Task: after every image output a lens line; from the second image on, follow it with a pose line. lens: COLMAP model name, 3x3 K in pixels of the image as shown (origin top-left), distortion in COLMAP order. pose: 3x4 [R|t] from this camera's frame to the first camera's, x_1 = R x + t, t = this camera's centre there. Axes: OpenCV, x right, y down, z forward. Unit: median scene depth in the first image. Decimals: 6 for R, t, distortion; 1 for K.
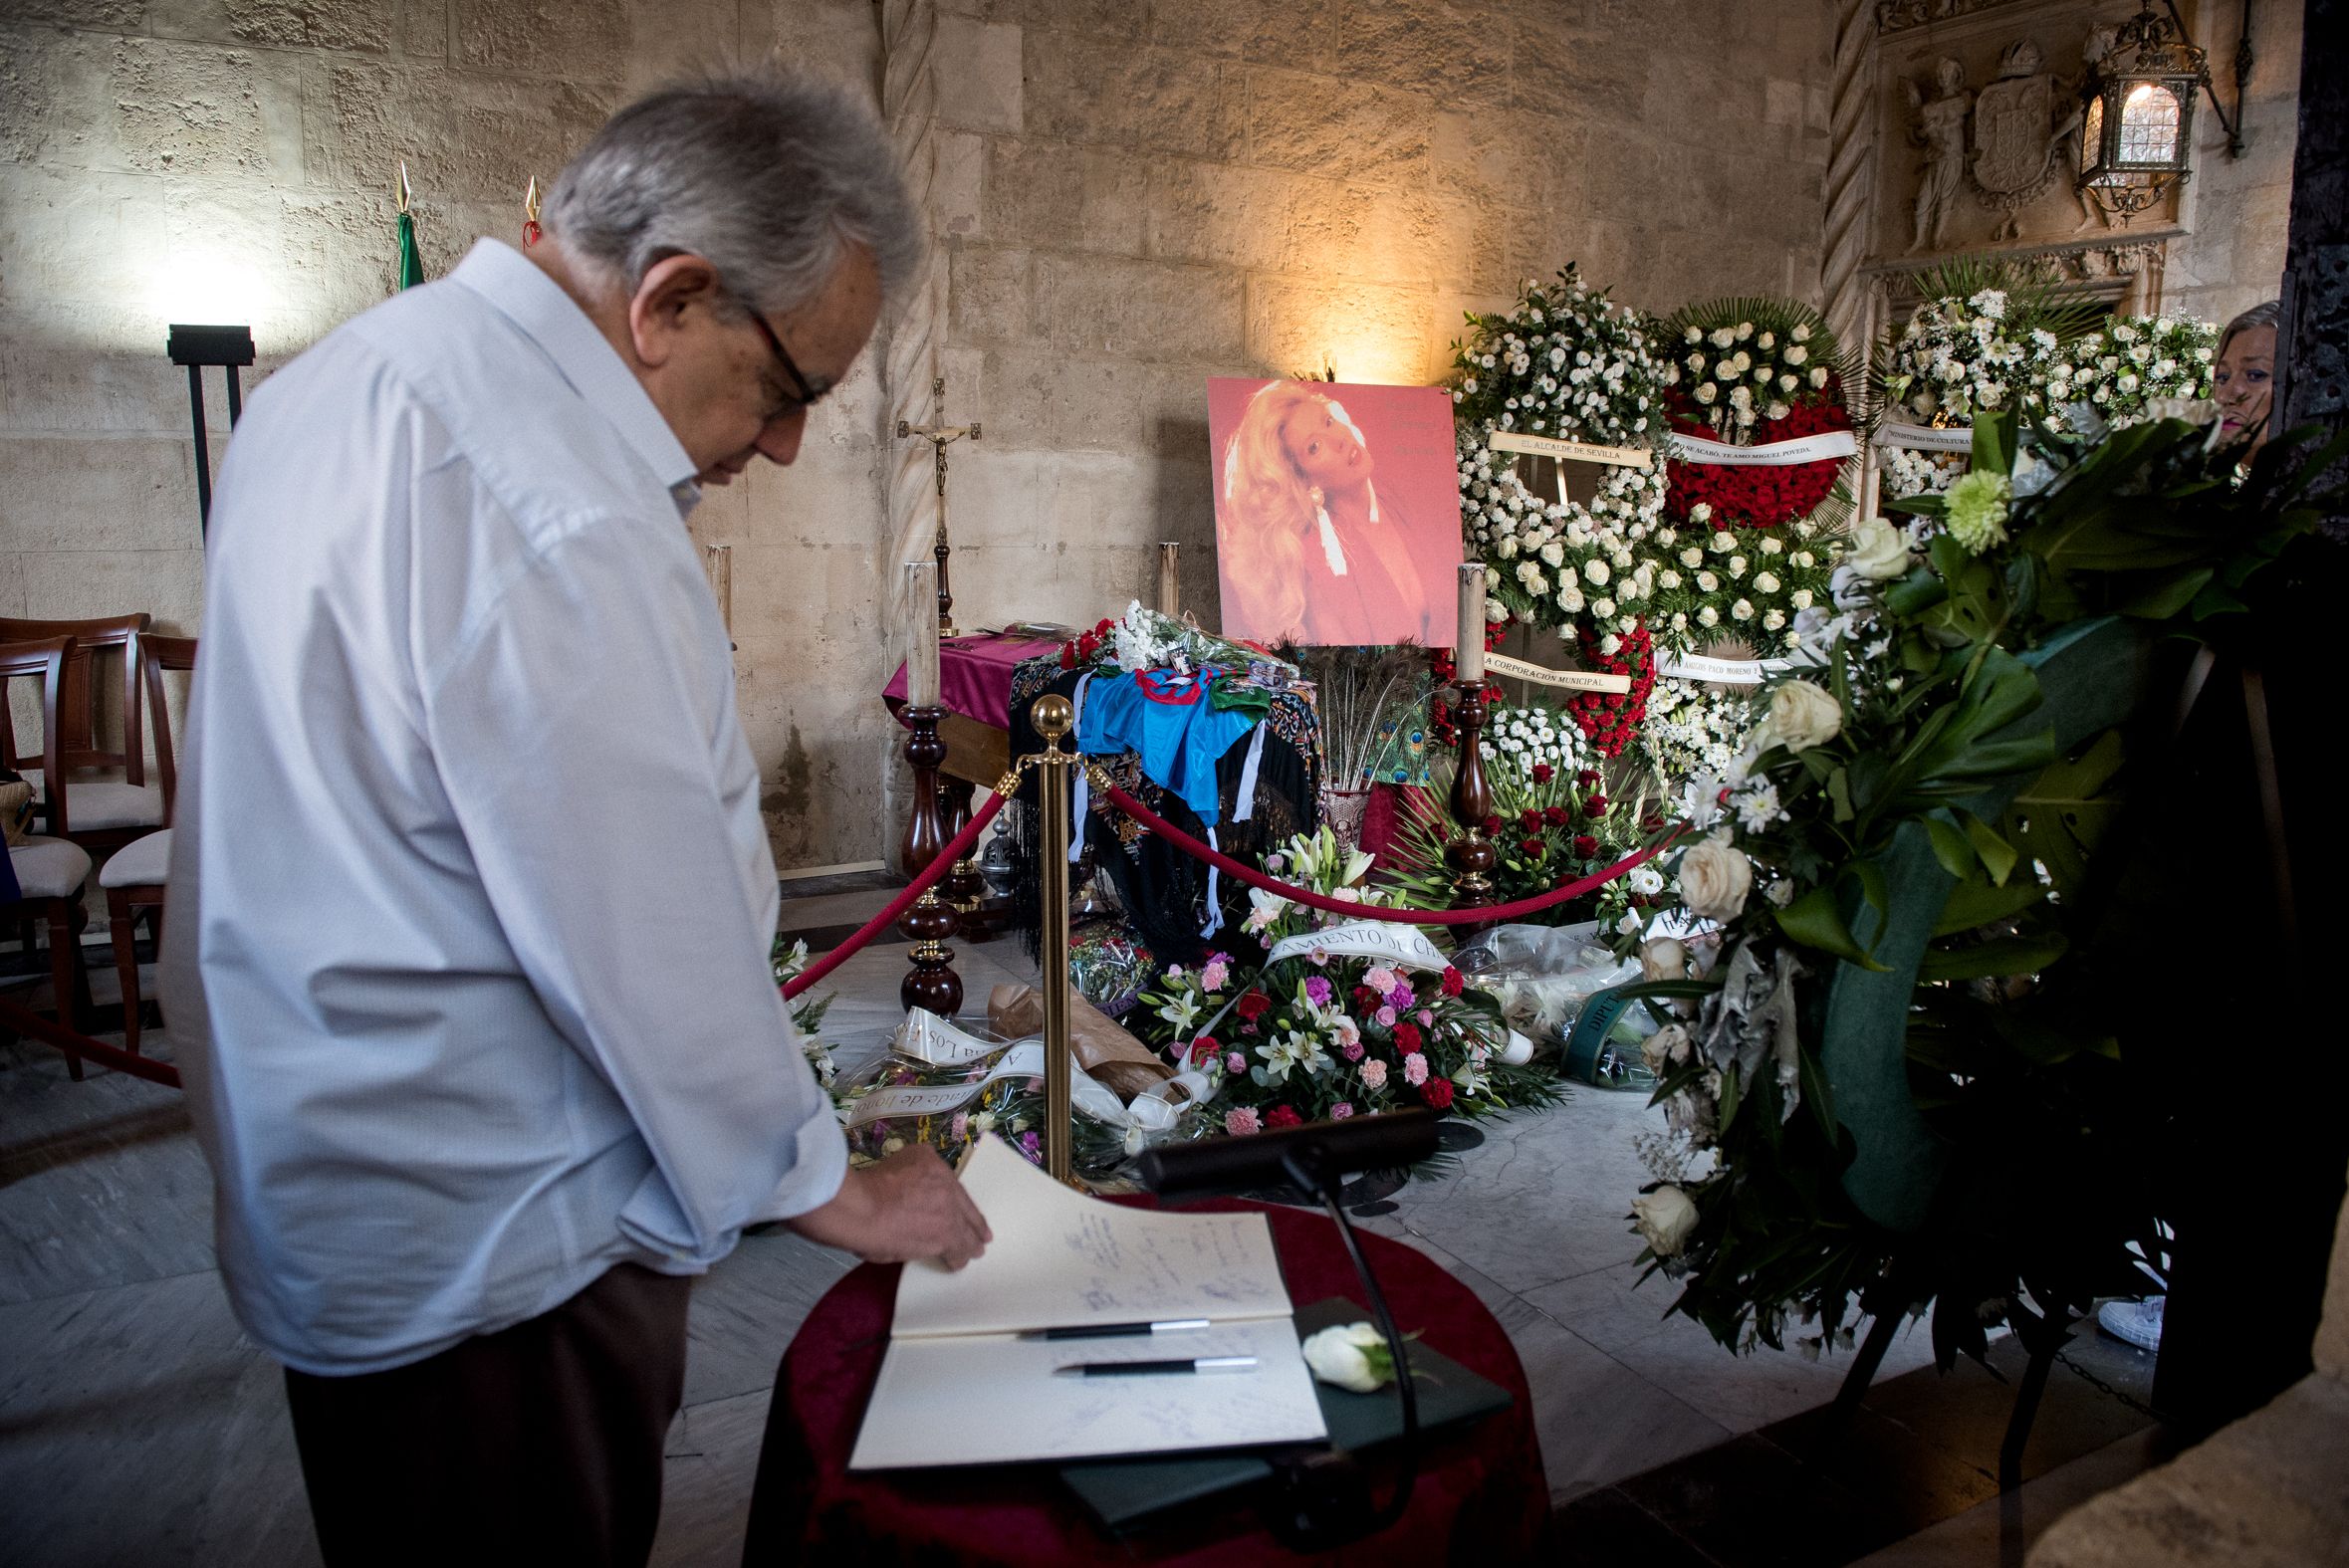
lens RADIAL K [[1583.3, 0, 1174.5], [0, 1583.3, 784.0], [0, 0, 1]] dist [-0.050830, -0.005344]
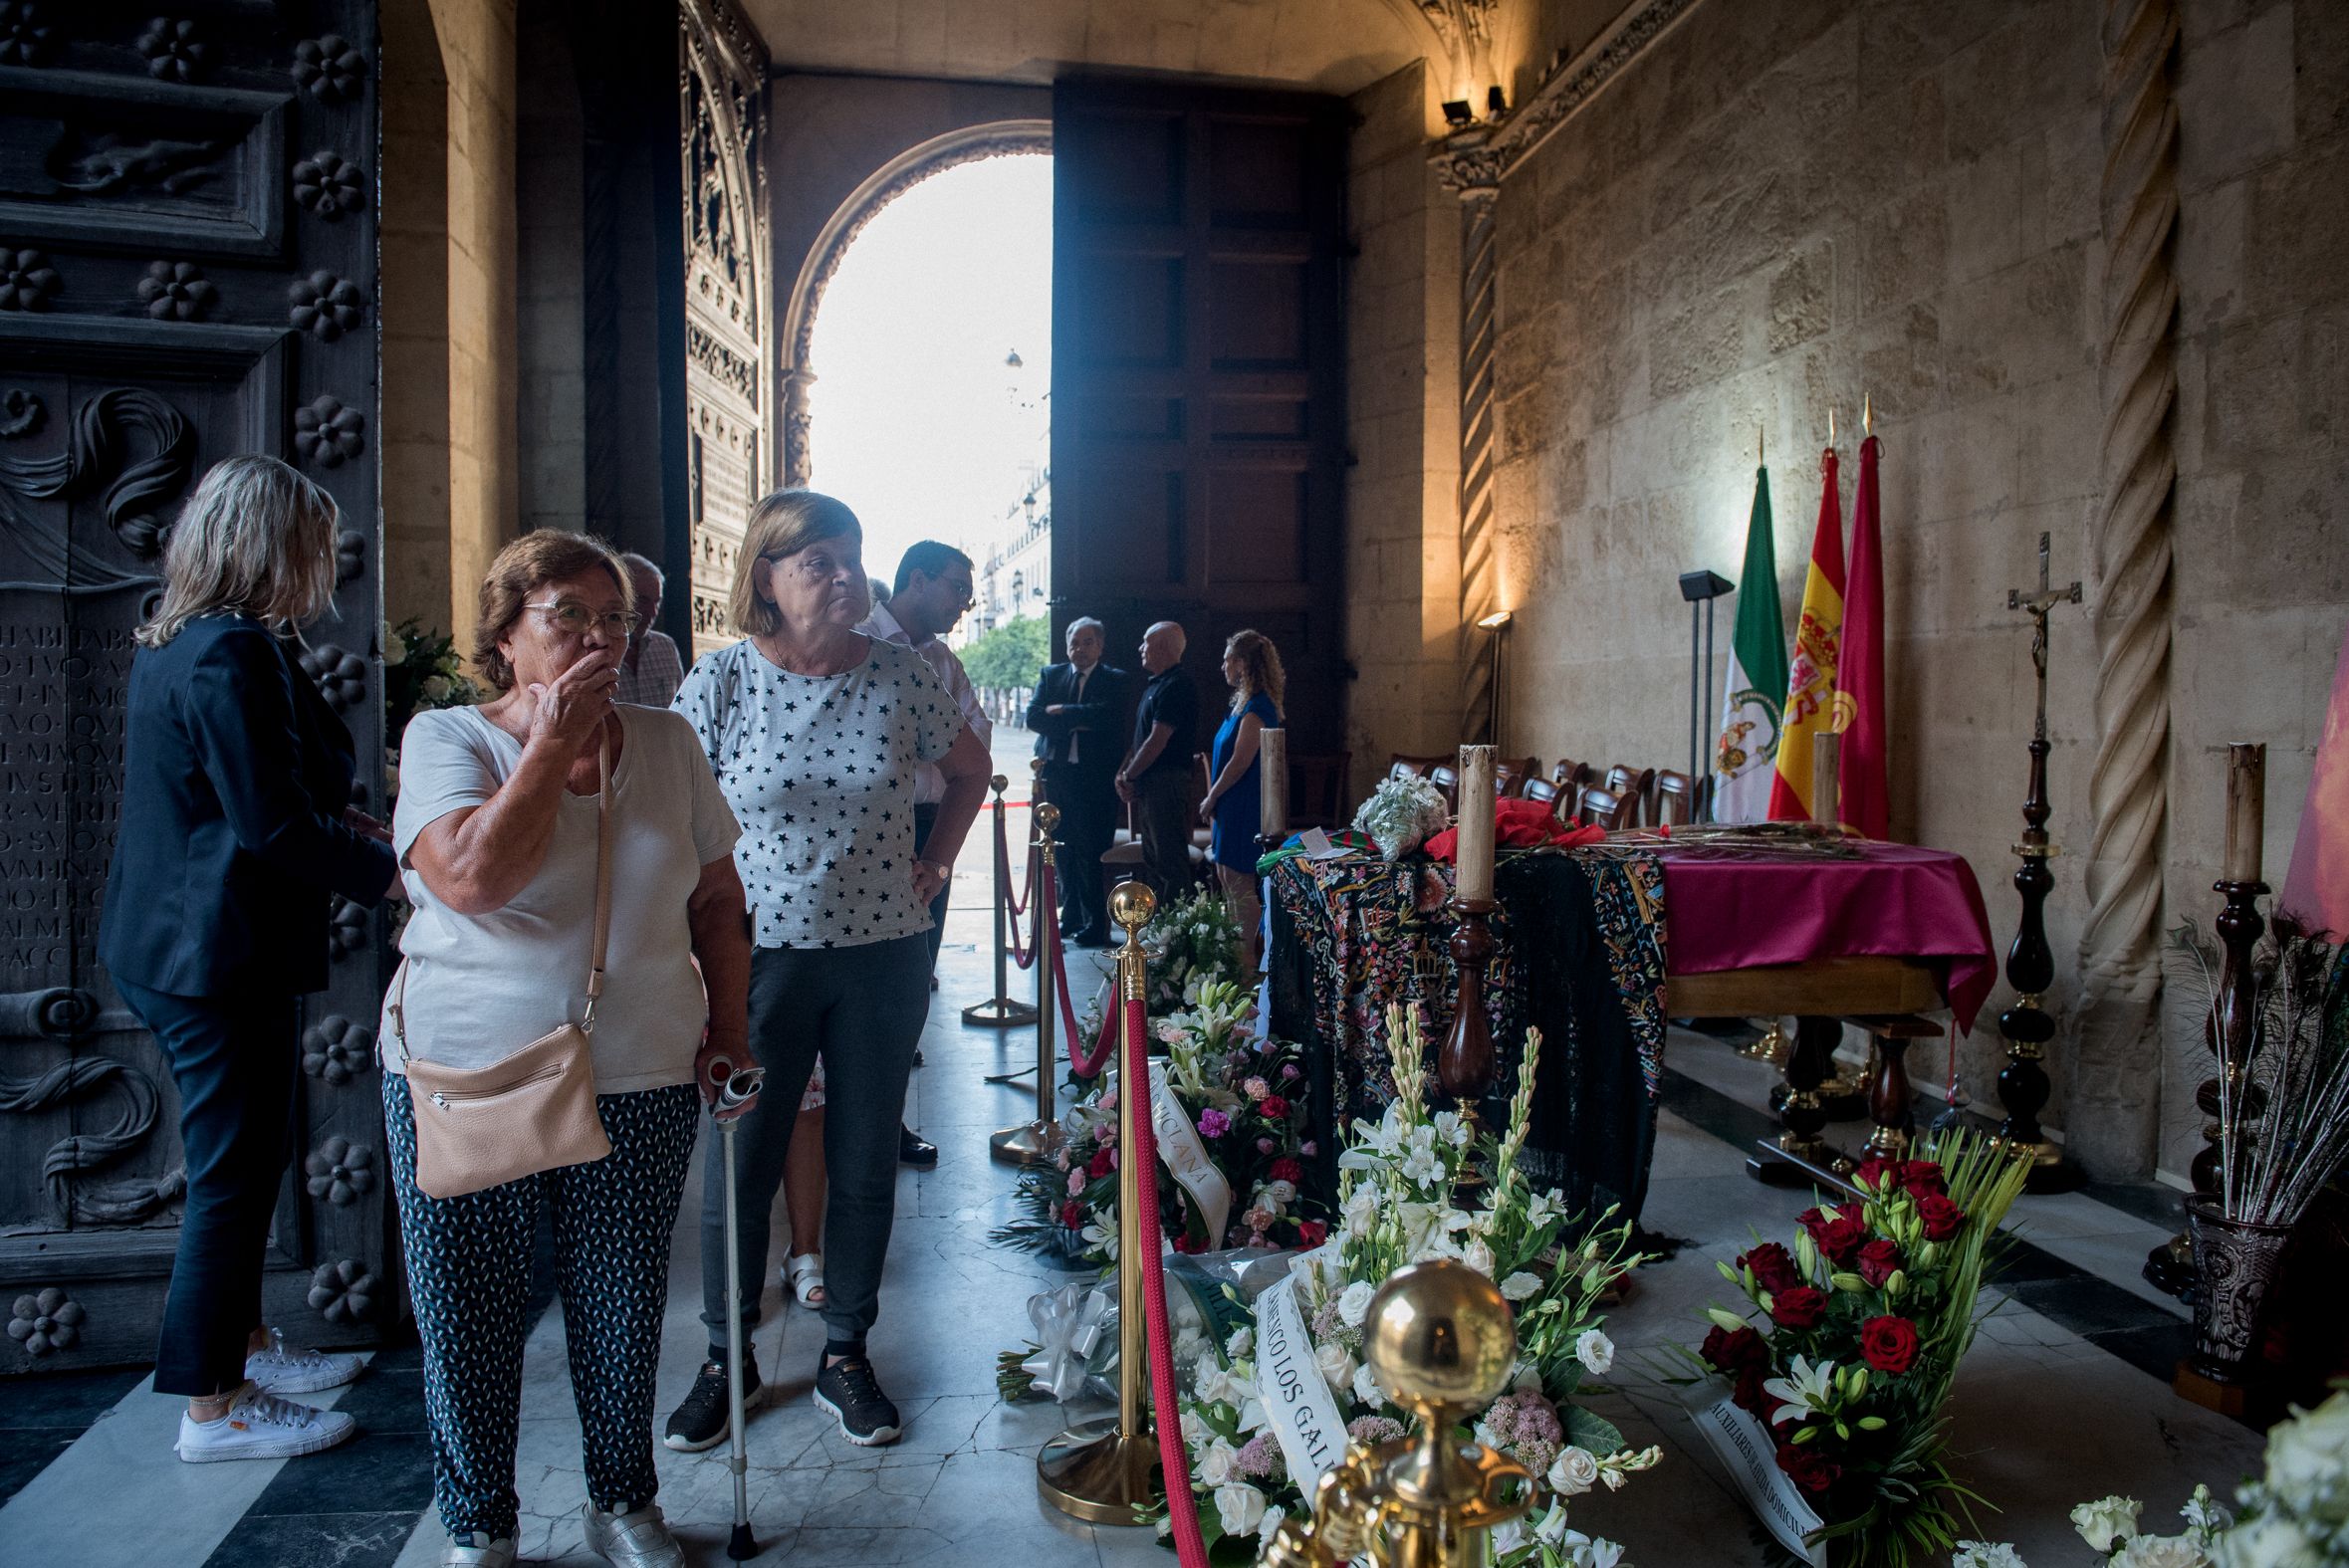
lens RADIAL K [[1583.3, 0, 1174.5], [0, 1583.3, 784.0], [0, 0, 1]] dist [-0.050830, -0.005344]
pose [[-0.316367, 0.032659, -0.948074, 0.640605], [-0.170847, 0.981104, 0.090808, -0.111330], [0.933125, 0.190704, -0.304810, 0.739244]]
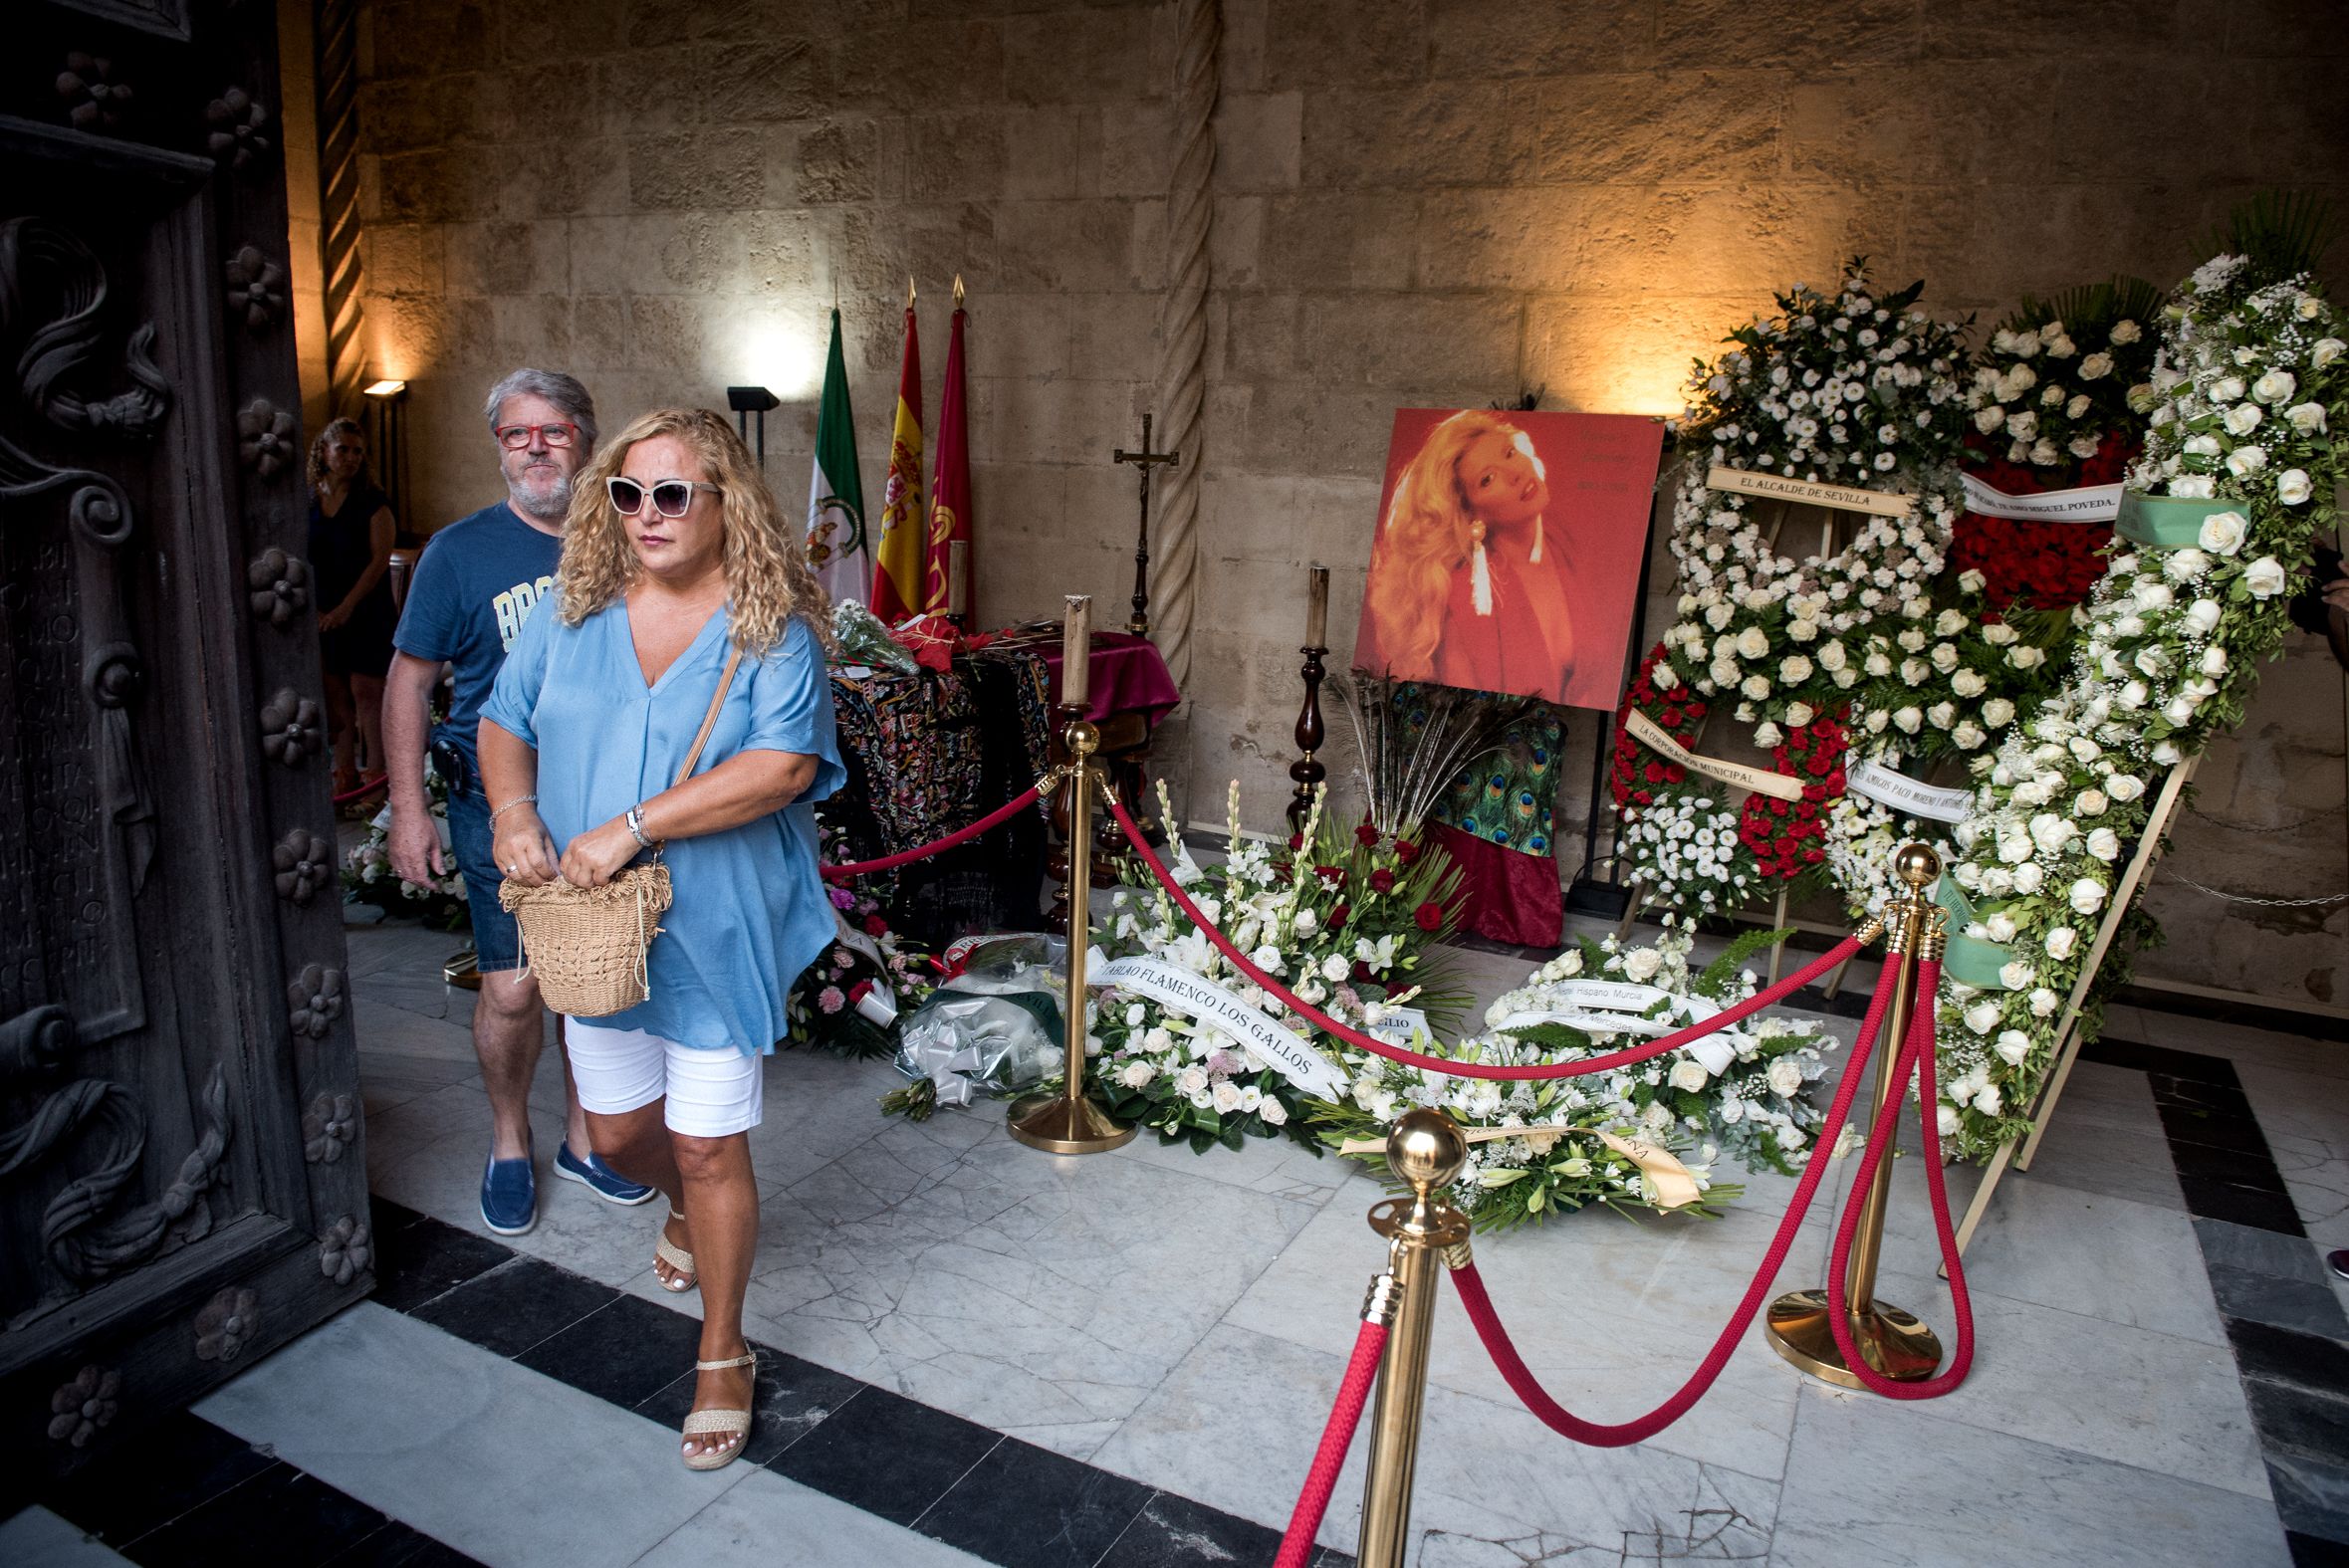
lens RADIAL K [[1583.3, 0, 1174.5], [0, 1583.3, 784.0], [0, 0, 1]] dist [-0.050830, -0.005344]
pose [[0.580367, 0.179130, -0.794410, 0.743021], [-0.177311, 0.979900, 0.091420, -0.083407], [0.794818, 0.087801, 0.600463, 0.281736]]
